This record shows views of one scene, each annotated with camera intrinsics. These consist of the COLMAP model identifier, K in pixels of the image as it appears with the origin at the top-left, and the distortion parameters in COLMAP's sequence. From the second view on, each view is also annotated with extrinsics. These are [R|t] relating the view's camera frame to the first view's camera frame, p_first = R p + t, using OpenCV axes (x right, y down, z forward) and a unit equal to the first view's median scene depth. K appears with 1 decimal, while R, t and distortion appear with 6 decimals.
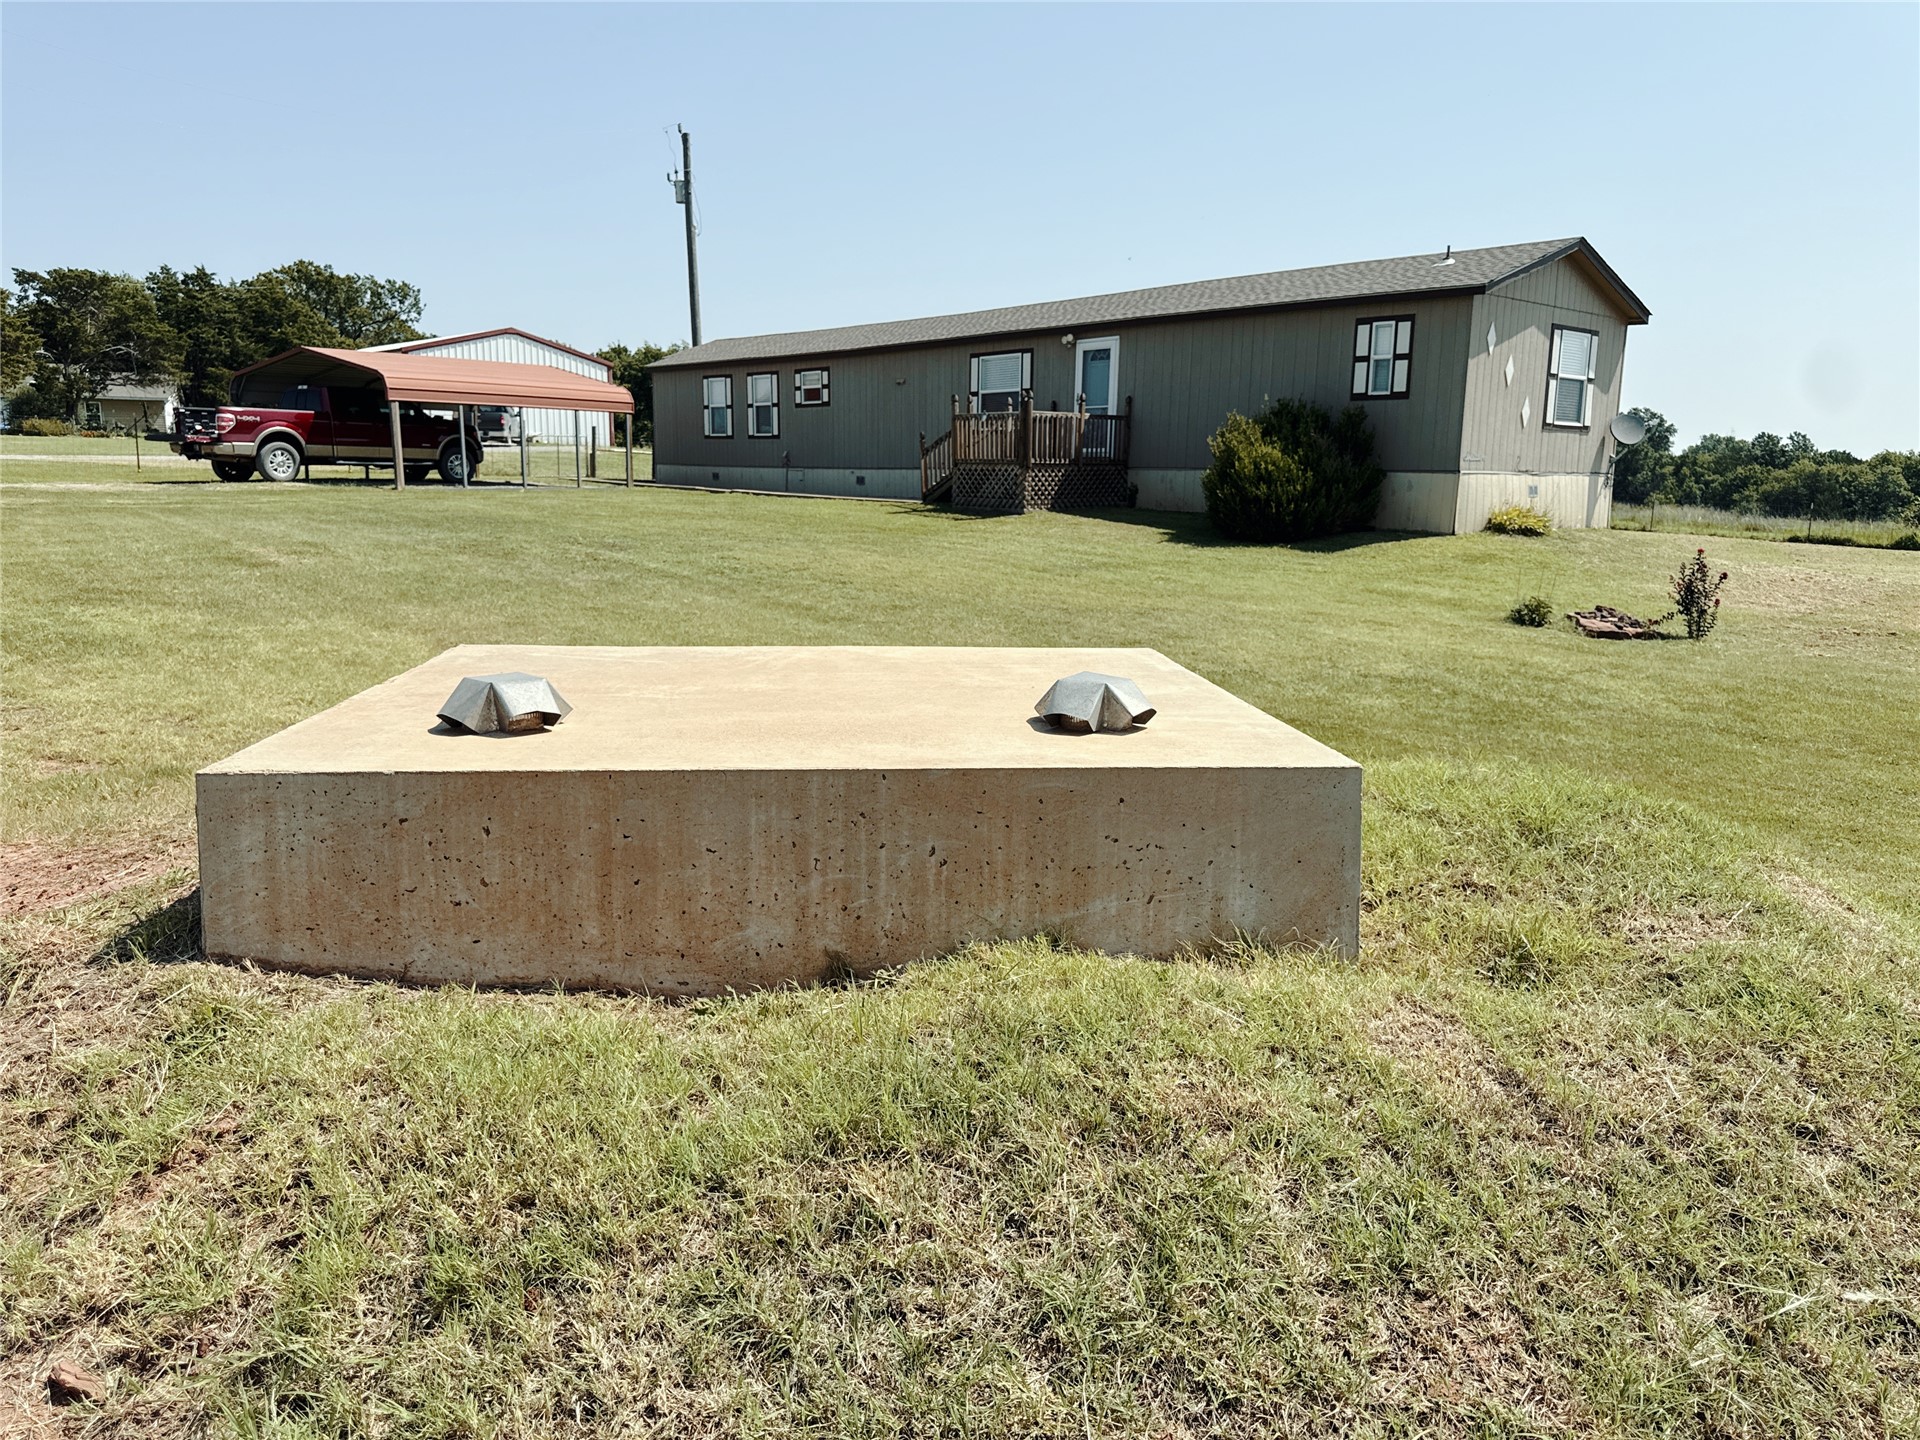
lens RADIAL K [[1345.6, 0, 965.3], [0, 1345.6, 756.8], [0, 0, 1]] dist [0.054654, -0.065936]
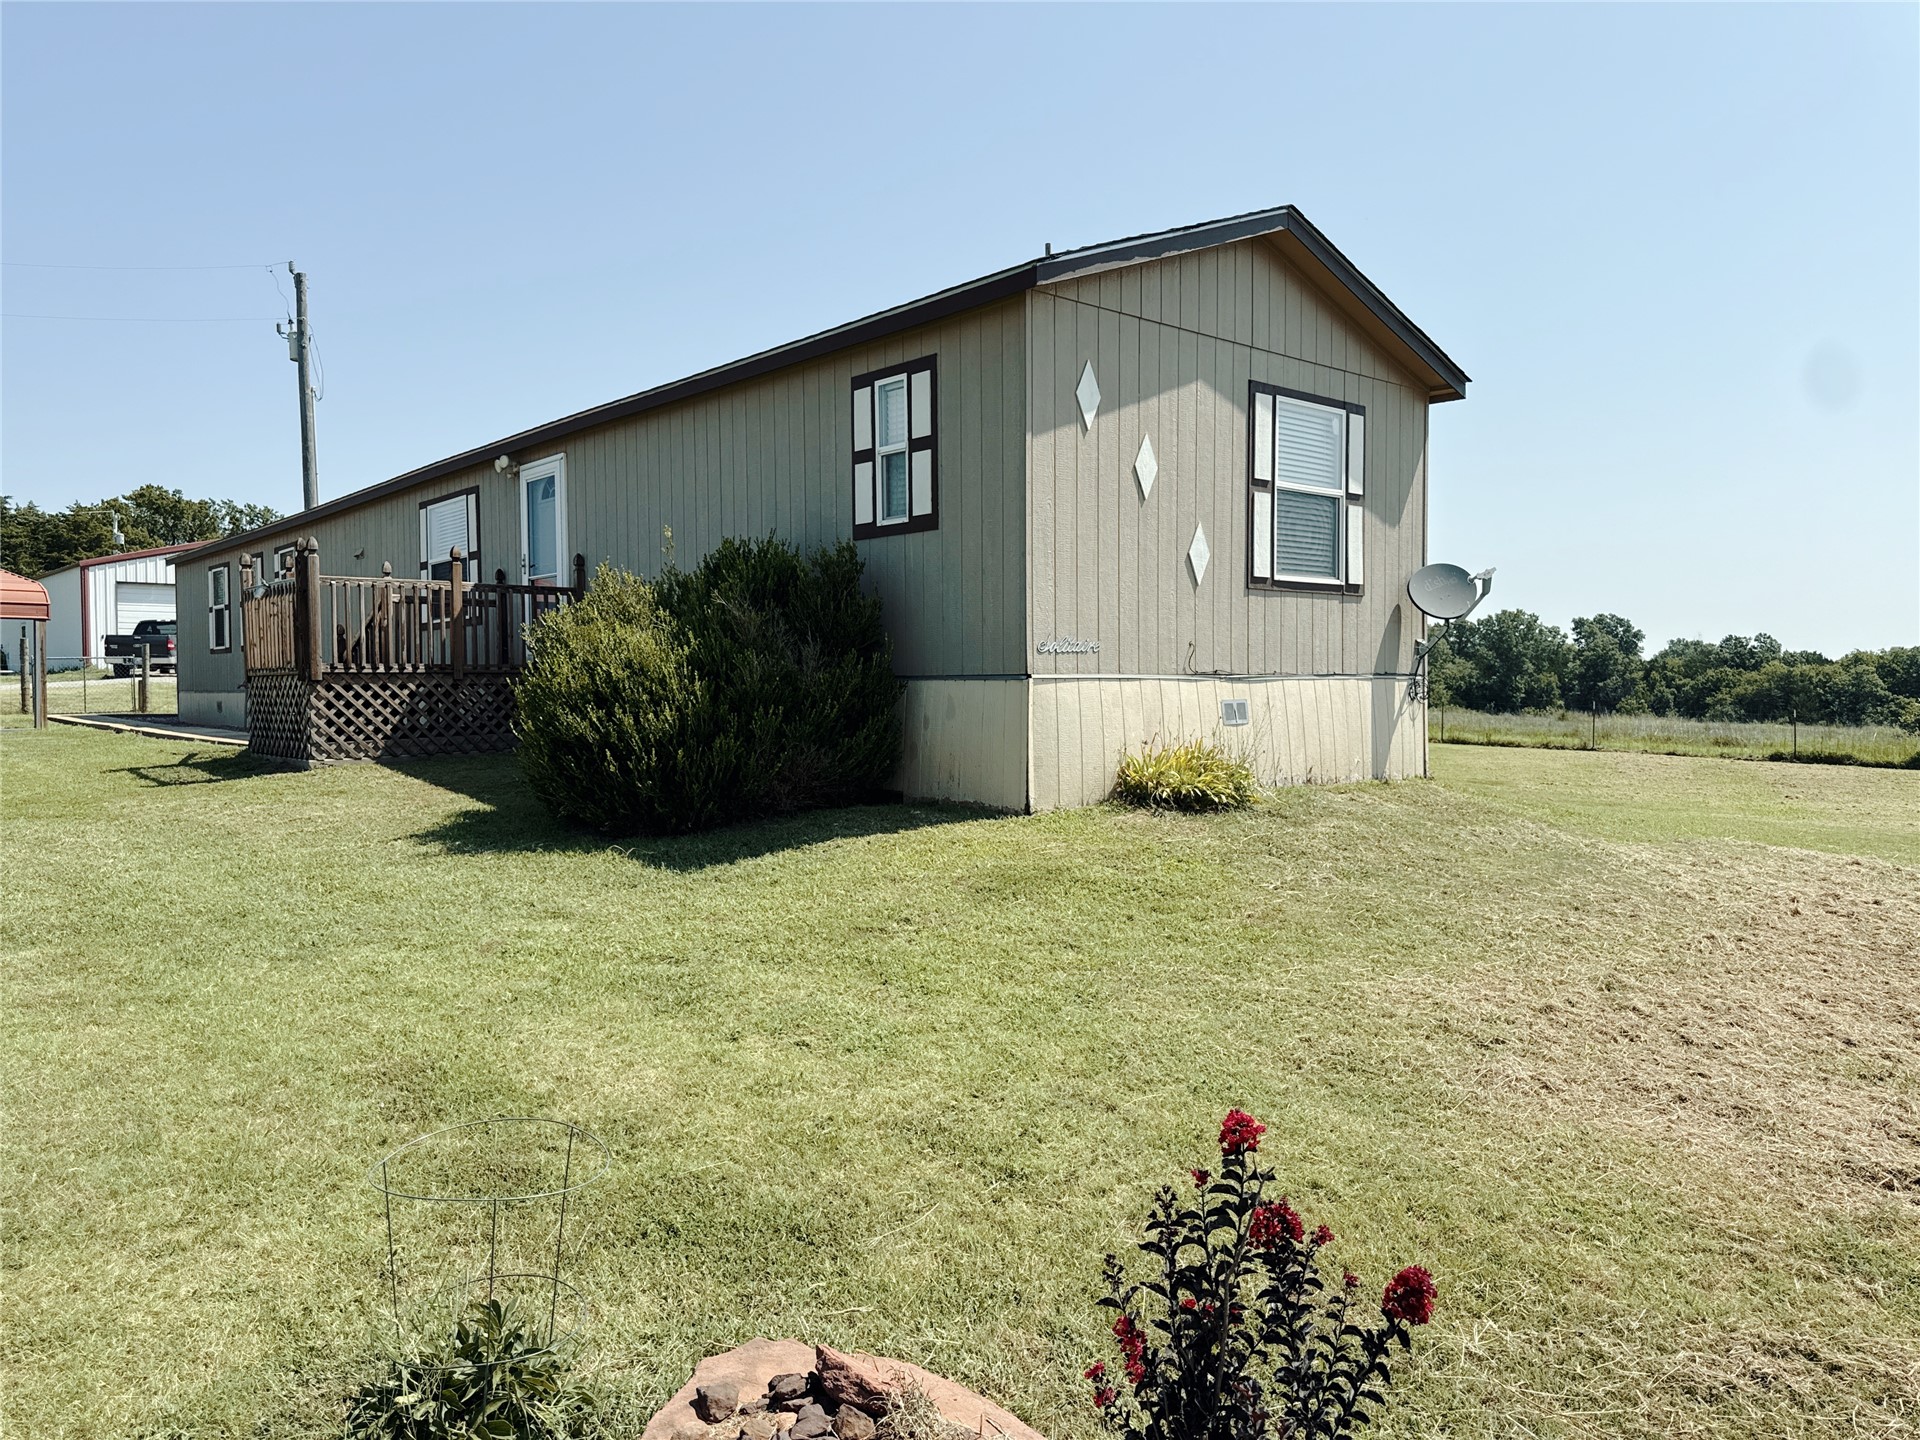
lens RADIAL K [[1345.6, 0, 993.6], [0, 1345.6, 724.1], [0, 0, 1]] dist [0.054654, -0.065936]
pose [[0.999541, -0.022098, 0.020700, 0.279955], [0.025486, 0.983132, -0.181112, -0.092261], [-0.016348, 0.181556, 0.983245, 0.458445]]
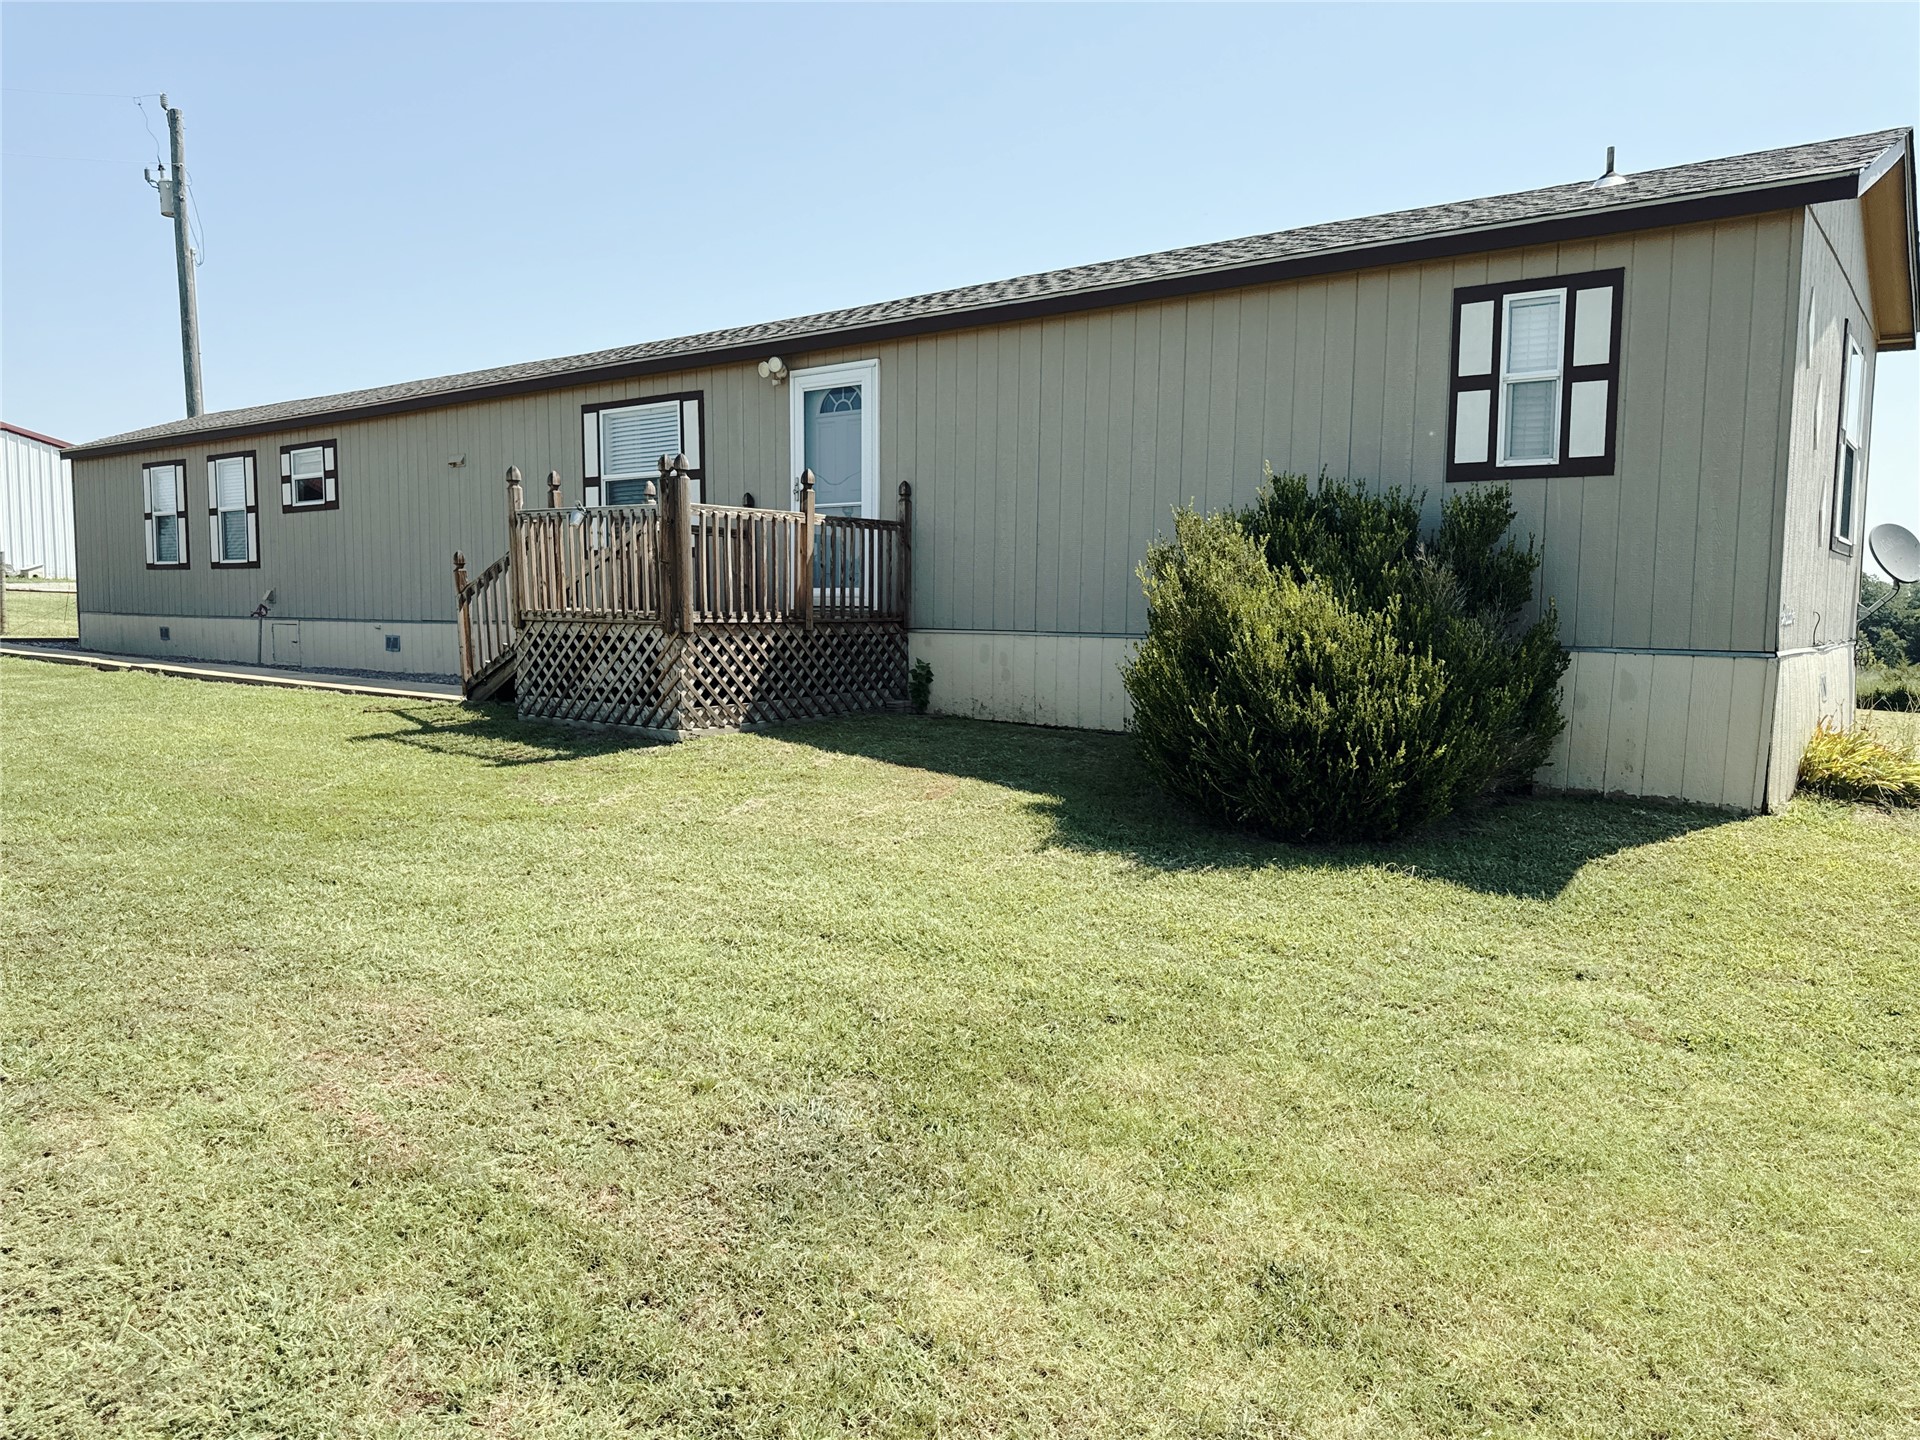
lens RADIAL K [[1345.6, 0, 959.8], [0, 1345.6, 723.3], [0, 0, 1]] dist [0.054654, -0.065936]
pose [[0.979869, -0.022764, 0.198342, 0.044600], [0.045968, 0.992510, -0.113183, -0.128044], [-0.194280, 0.120022, 0.973576, 0.545181]]
